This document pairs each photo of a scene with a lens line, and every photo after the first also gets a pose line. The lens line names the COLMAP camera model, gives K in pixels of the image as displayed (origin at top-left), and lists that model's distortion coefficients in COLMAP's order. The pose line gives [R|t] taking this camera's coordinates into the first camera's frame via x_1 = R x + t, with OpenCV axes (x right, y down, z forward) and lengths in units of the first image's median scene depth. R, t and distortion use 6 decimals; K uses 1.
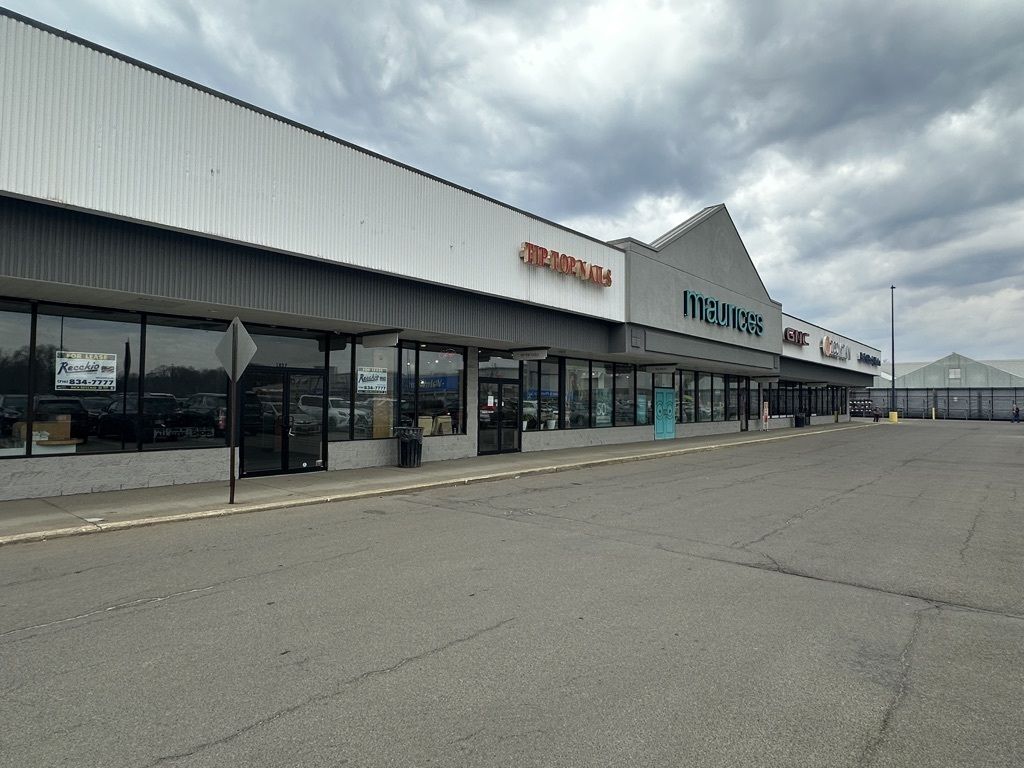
lens RADIAL K [[589.5, 0, 516.0], [0, 589.5, 375.1], [0, 0, 1]] dist [-0.005925, -0.005135]
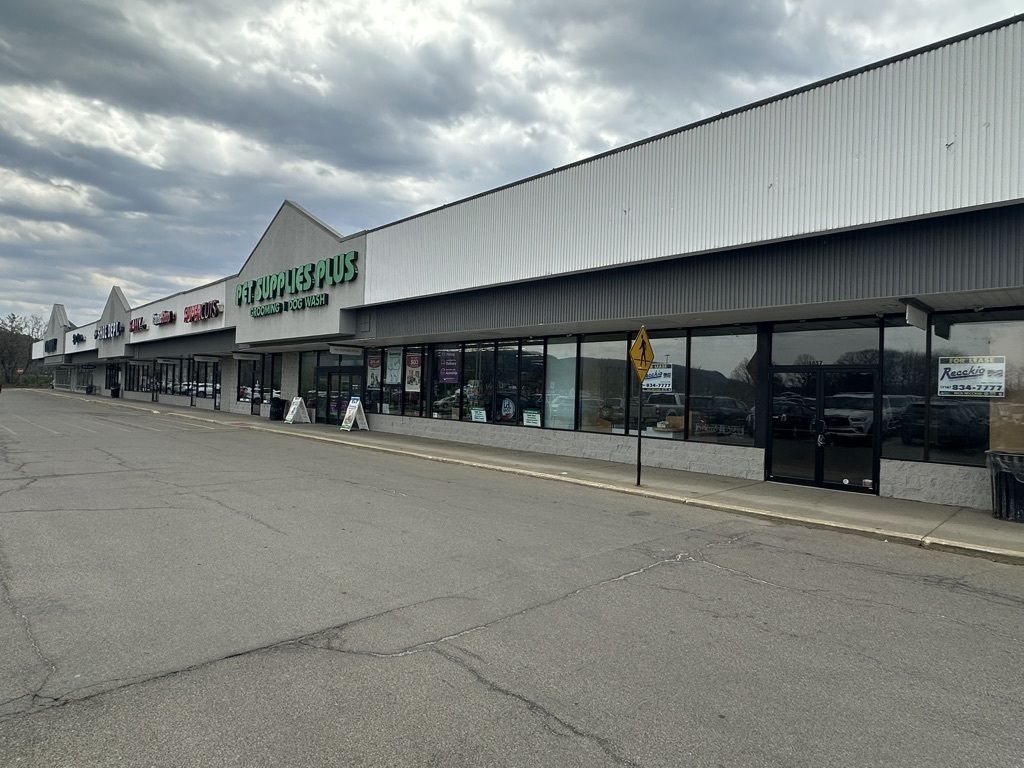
lens RADIAL K [[589.5, 0, 512.1], [0, 589.5, 382.2], [0, 0, 1]] dist [-0.005925, -0.005135]
pose [[-0.088253, -0.024960, -0.995785, 0.551952], [0.016917, 0.999504, -0.026552, 0.029389], [0.995954, -0.019189, -0.087787, 0.661098]]
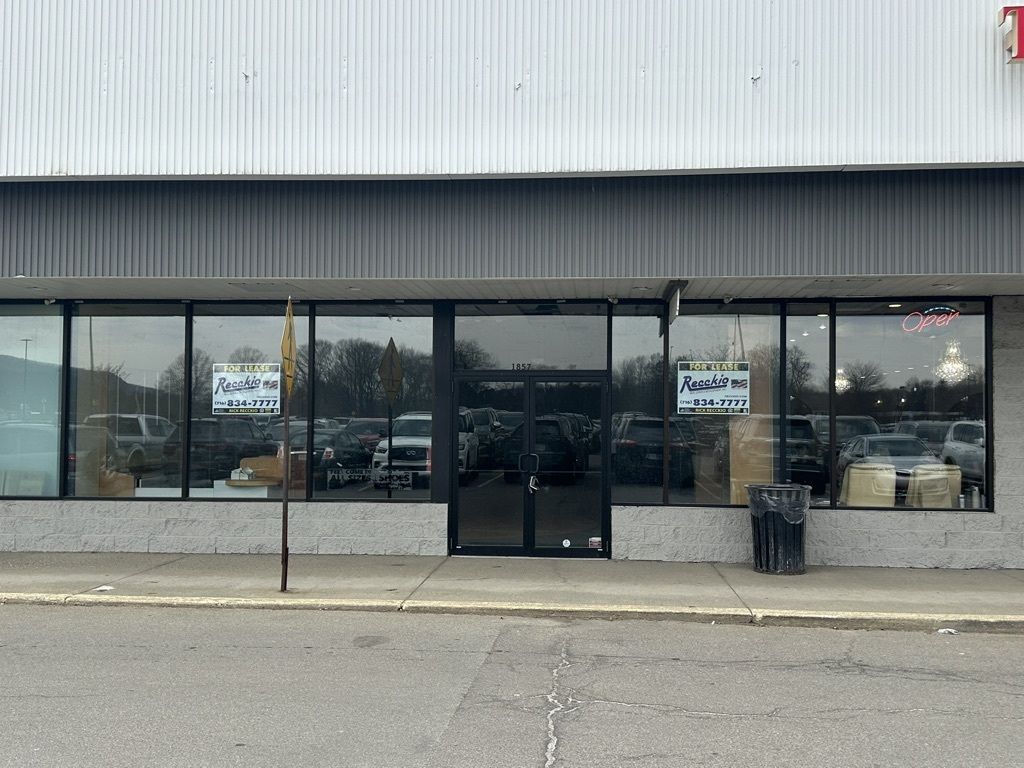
lens RADIAL K [[990.5, 0, 512.6], [0, 990.5, 366.1], [0, 0, 1]] dist [0.068167, 0.000000]
pose [[0.593432, -0.051310, -0.803247, 0.406391], [0.034217, 0.998672, -0.038514, 0.021081], [0.804157, -0.004629, 0.594399, 0.436039]]
